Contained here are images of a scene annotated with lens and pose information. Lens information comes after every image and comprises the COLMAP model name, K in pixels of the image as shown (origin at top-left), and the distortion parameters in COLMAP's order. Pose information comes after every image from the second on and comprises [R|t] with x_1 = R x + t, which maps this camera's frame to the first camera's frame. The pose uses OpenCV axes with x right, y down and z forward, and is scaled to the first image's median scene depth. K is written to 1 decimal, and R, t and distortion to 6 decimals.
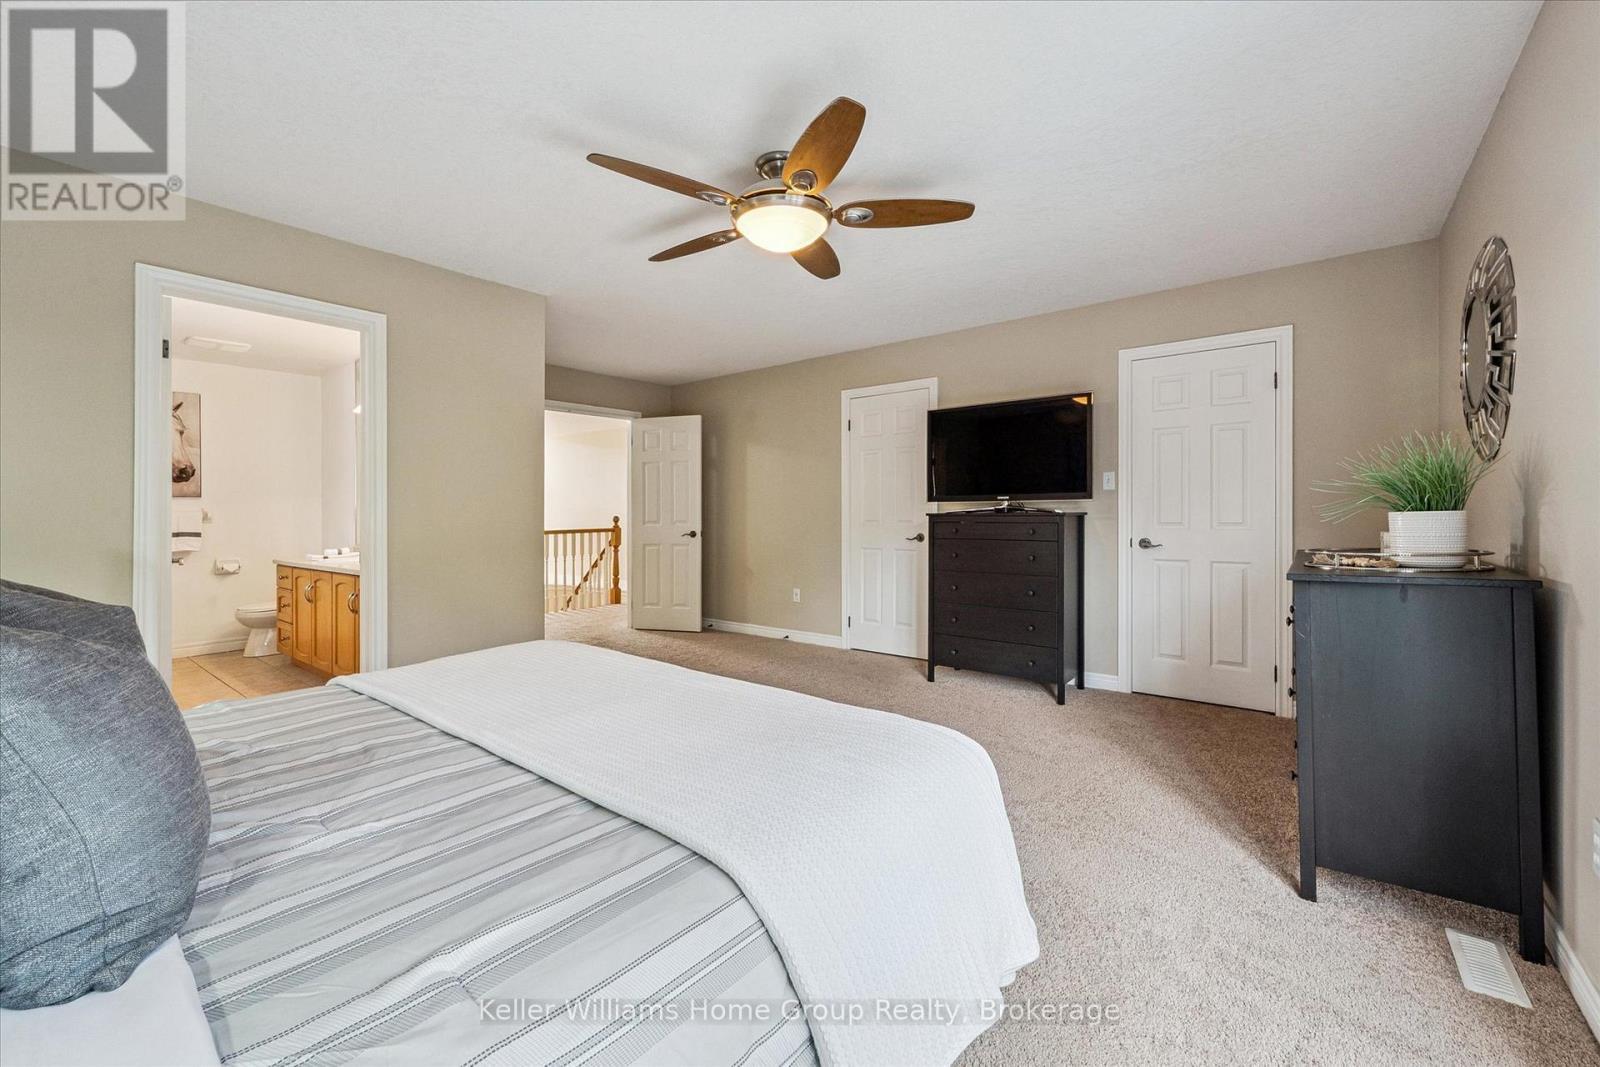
lens RADIAL K [[633.6, 0, 799.5], [0, 633.6, 519.9], [0, 0, 1]] dist [0.001083, -0.001011]
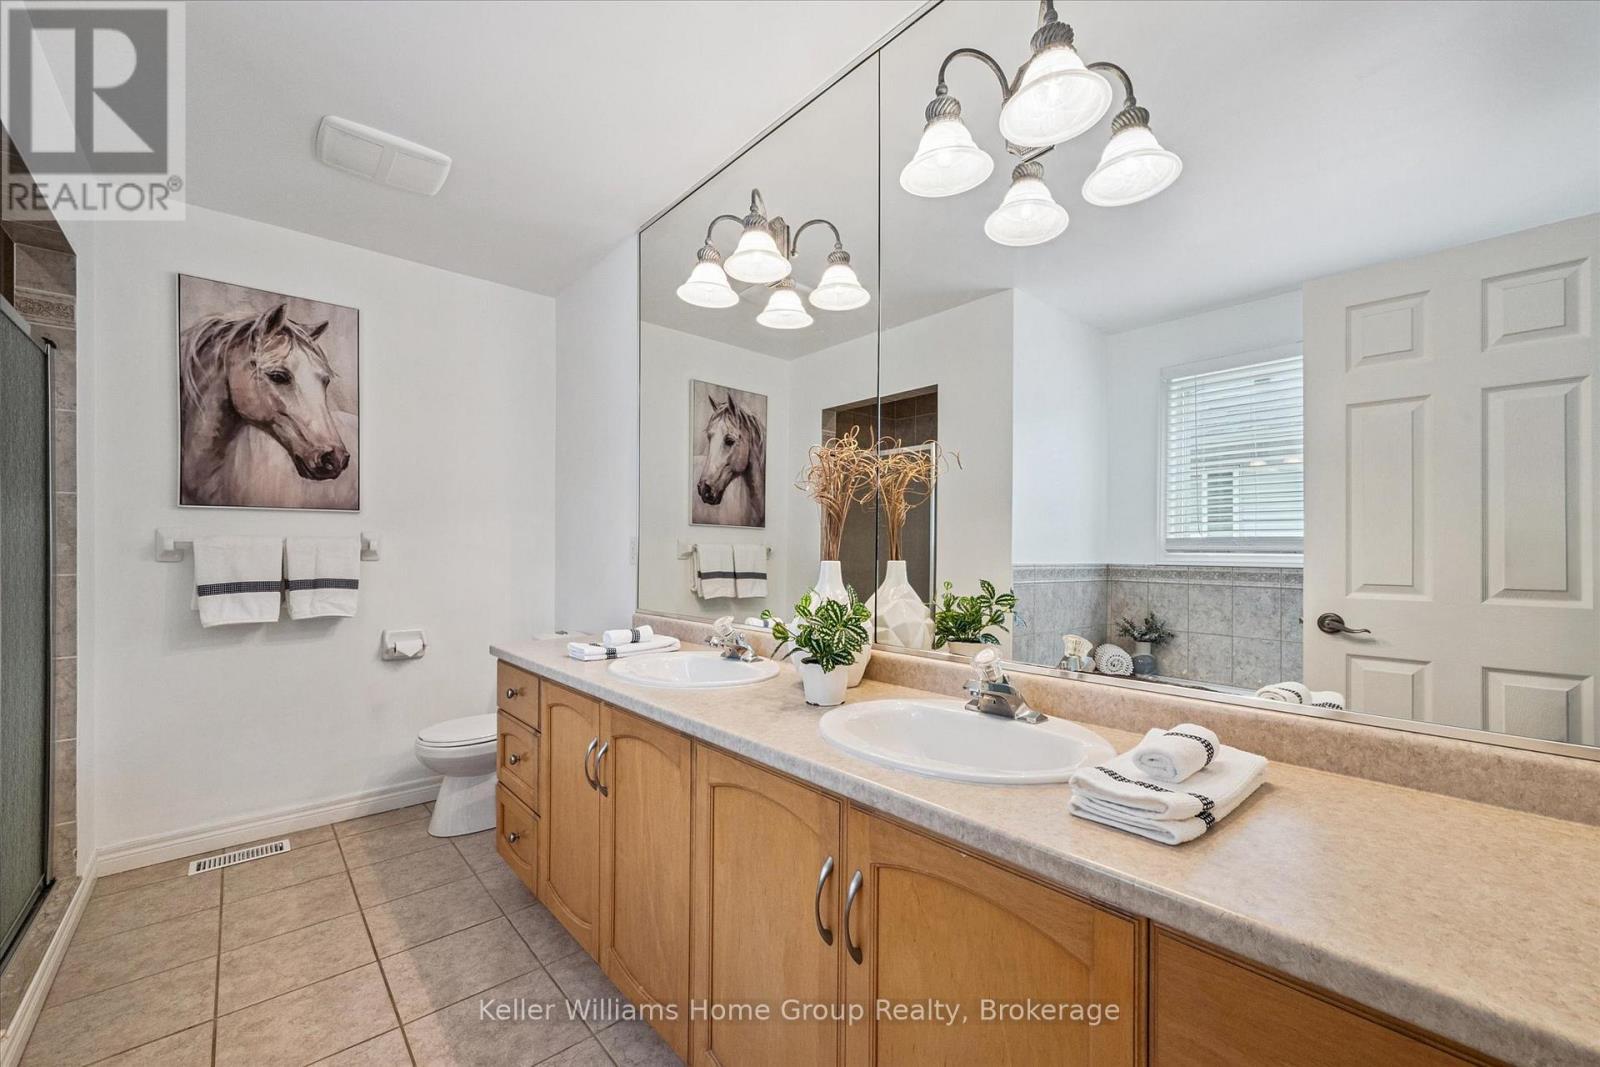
lens RADIAL K [[633.6, 0, 801.7], [0, 633.6, 544.9], [0, 0, 1]] dist [0.001083, -0.001011]
pose [[0.982618, 0.004183, -0.185590, -0.505494], [-0.004419, 0.999990, -0.000859, -0.008414], [0.185584, 0.001665, 0.982627, 0.571970]]
